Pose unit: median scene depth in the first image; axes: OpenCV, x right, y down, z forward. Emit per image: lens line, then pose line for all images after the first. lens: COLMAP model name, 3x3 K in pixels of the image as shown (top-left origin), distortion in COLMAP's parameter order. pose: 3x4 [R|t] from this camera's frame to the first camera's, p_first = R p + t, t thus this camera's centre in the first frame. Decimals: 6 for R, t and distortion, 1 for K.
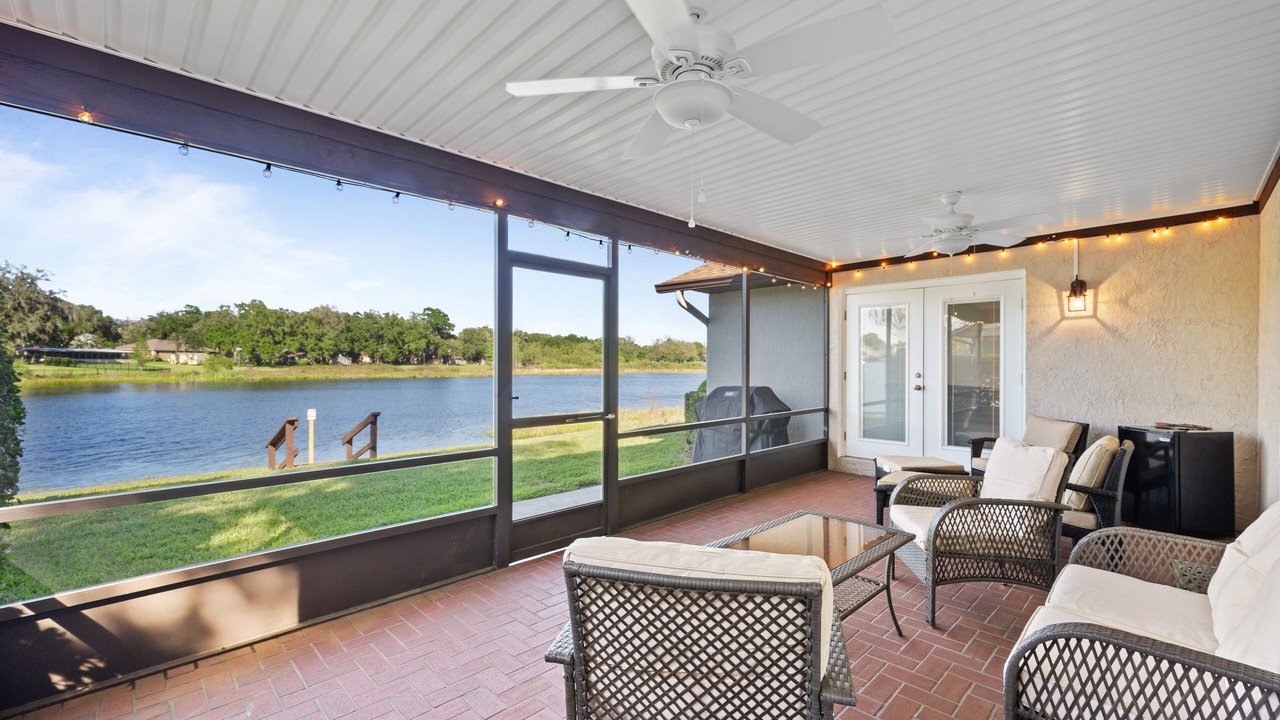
lens RADIAL K [[541.3, 0, 640.7], [0, 541.3, 369.8], [0, 0, 1]] dist [-0.001019, -0.000128]
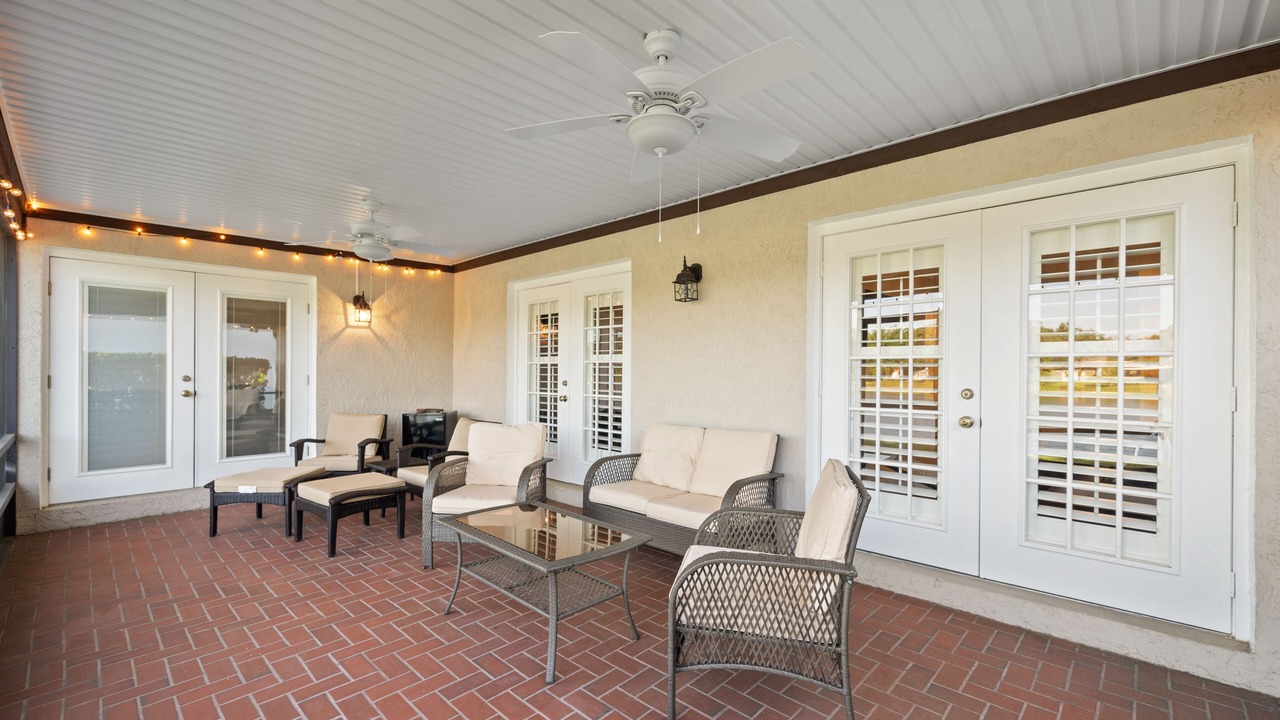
lens RADIAL K [[541.3, 0, 640.7], [0, 541.3, 369.8], [0, 0, 1]] dist [-0.001019, -0.000128]
pose [[-0.015521, 0.003332, 0.999874, -0.367854], [0.000747, 0.999994, -0.003320, 0.000699], [-0.999879, 0.000695, -0.015523, 0.391380]]
